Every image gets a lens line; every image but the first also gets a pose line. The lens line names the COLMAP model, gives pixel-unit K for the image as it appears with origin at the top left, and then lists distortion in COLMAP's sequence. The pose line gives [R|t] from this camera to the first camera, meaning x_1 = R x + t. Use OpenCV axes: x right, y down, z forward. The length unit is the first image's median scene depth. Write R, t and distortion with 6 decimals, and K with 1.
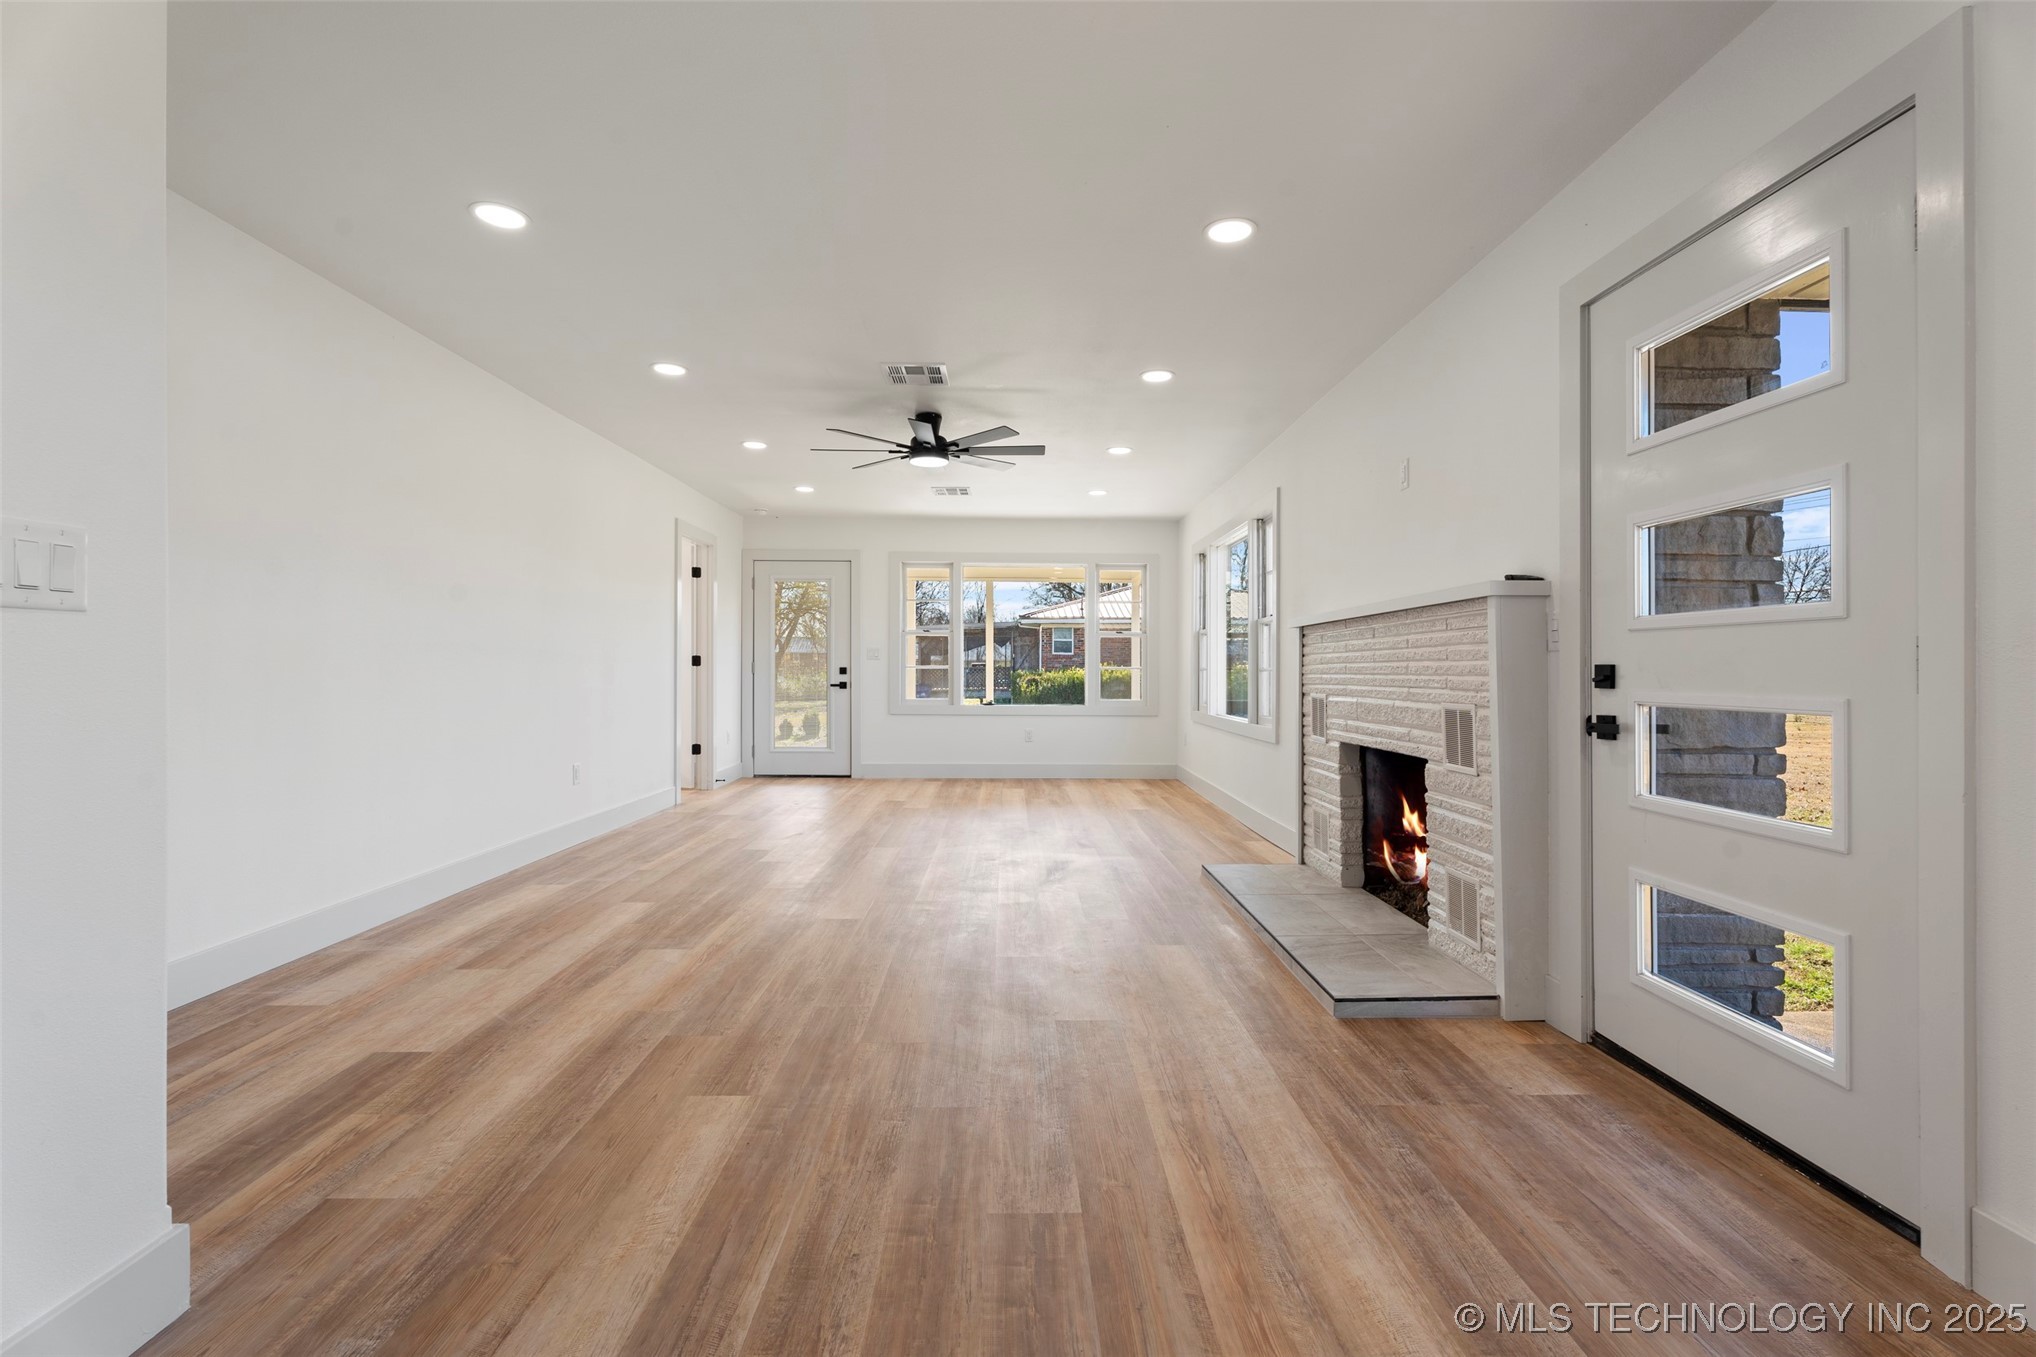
lens RADIAL K [[910.7, 0, 1025.9], [0, 910.7, 675.1], [0, 0, 1]] dist [-0.001126, -0.000573]
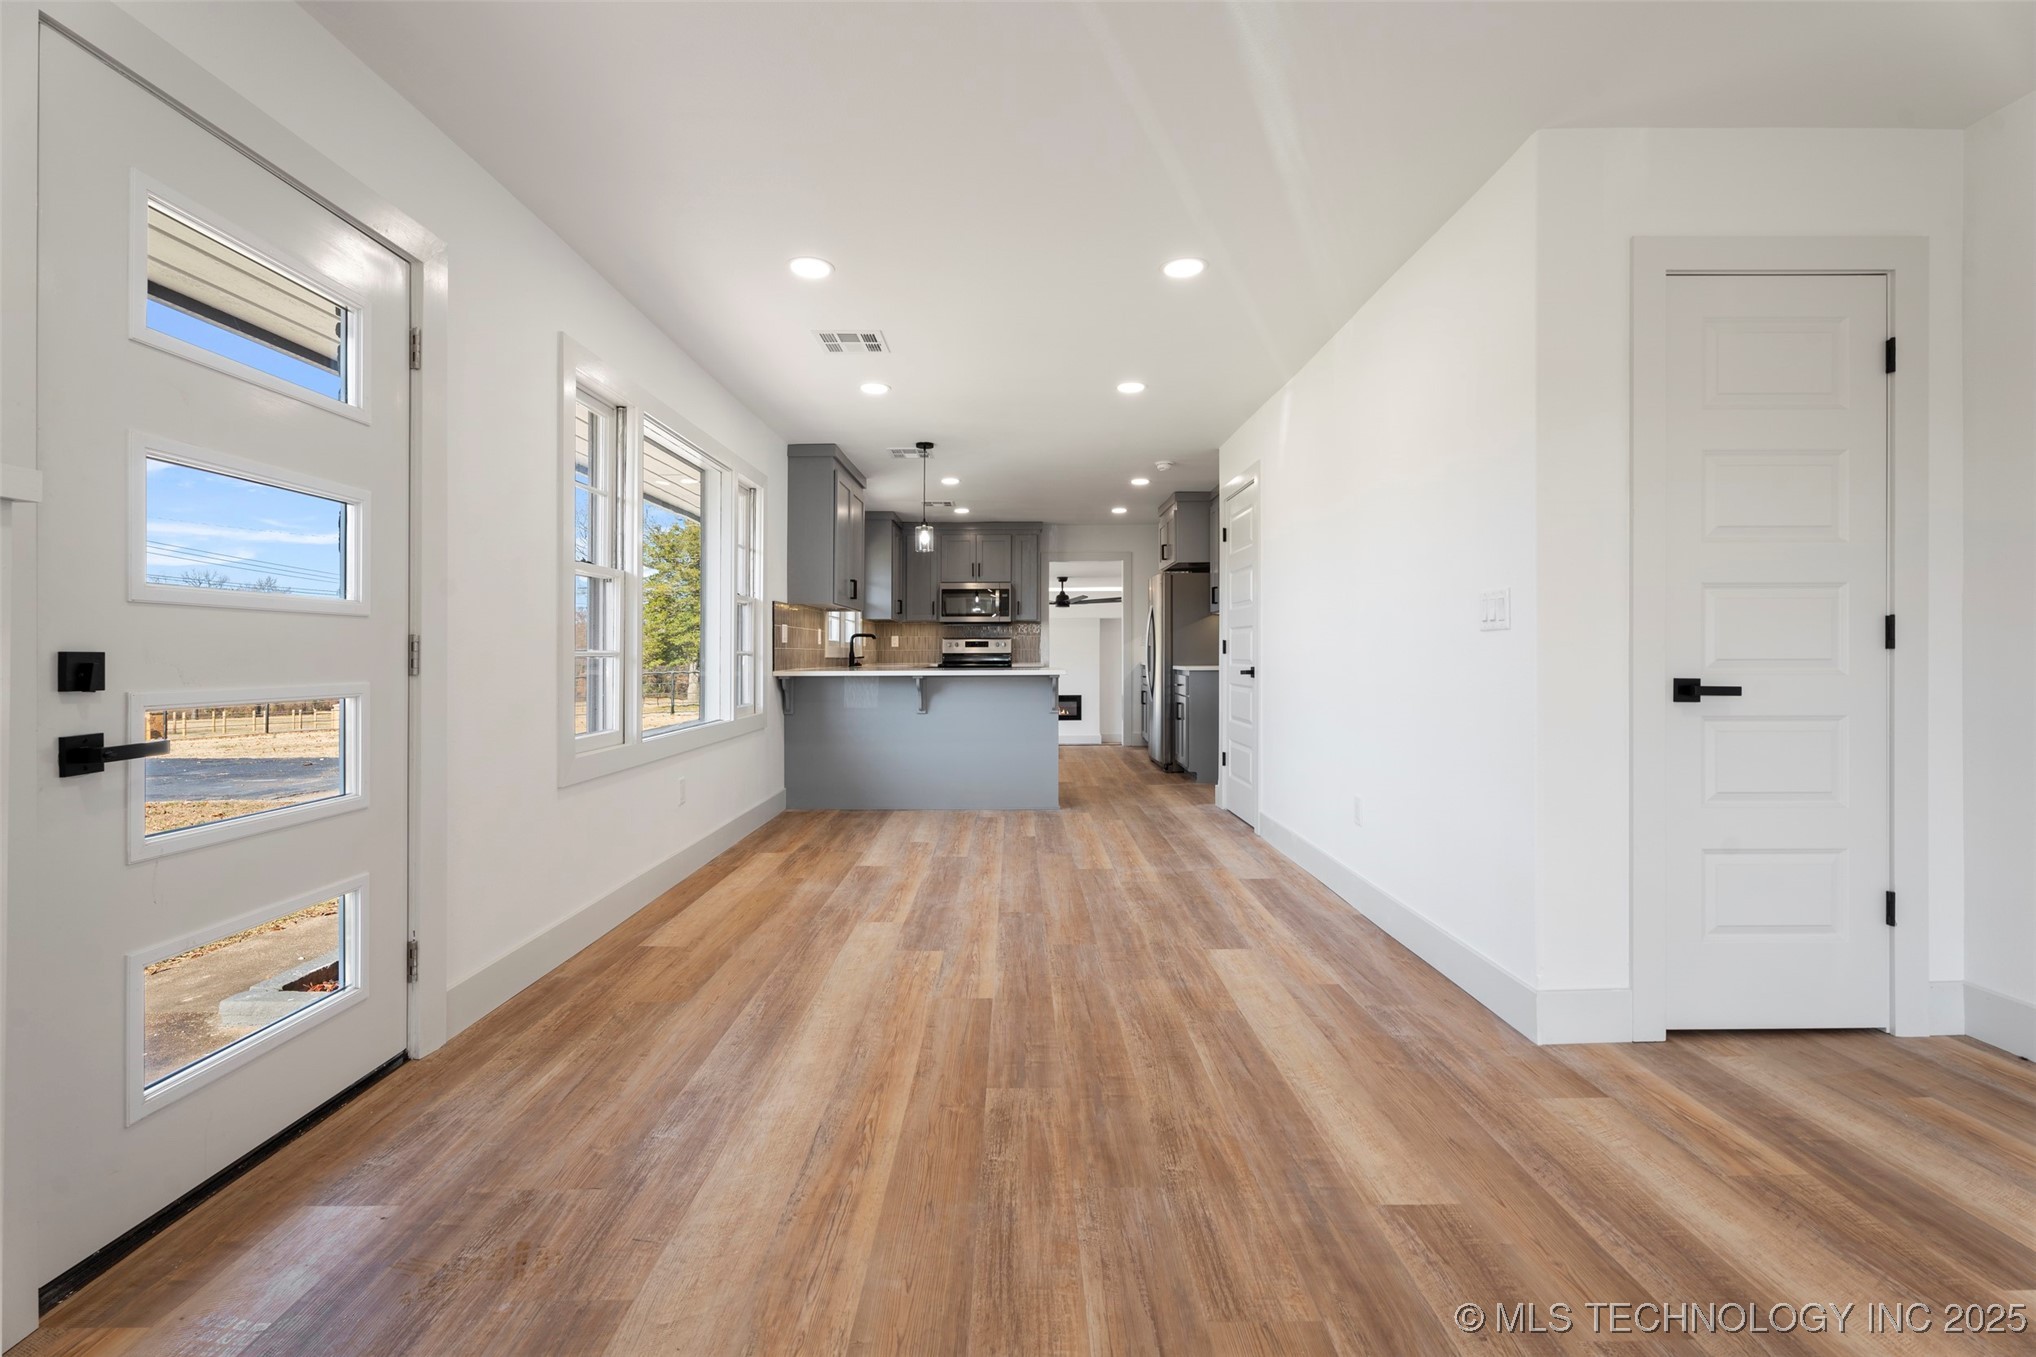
lens RADIAL K [[910.7, 0, 1025.9], [0, 910.7, 675.1], [0, 0, 1]] dist [-0.001126, -0.000573]
pose [[-0.999936, -0.000251, 0.011327, -0.006129], [0.000061, 0.999621, 0.027536, -0.015618], [-0.011330, 0.027535, -0.999557, 1.927704]]
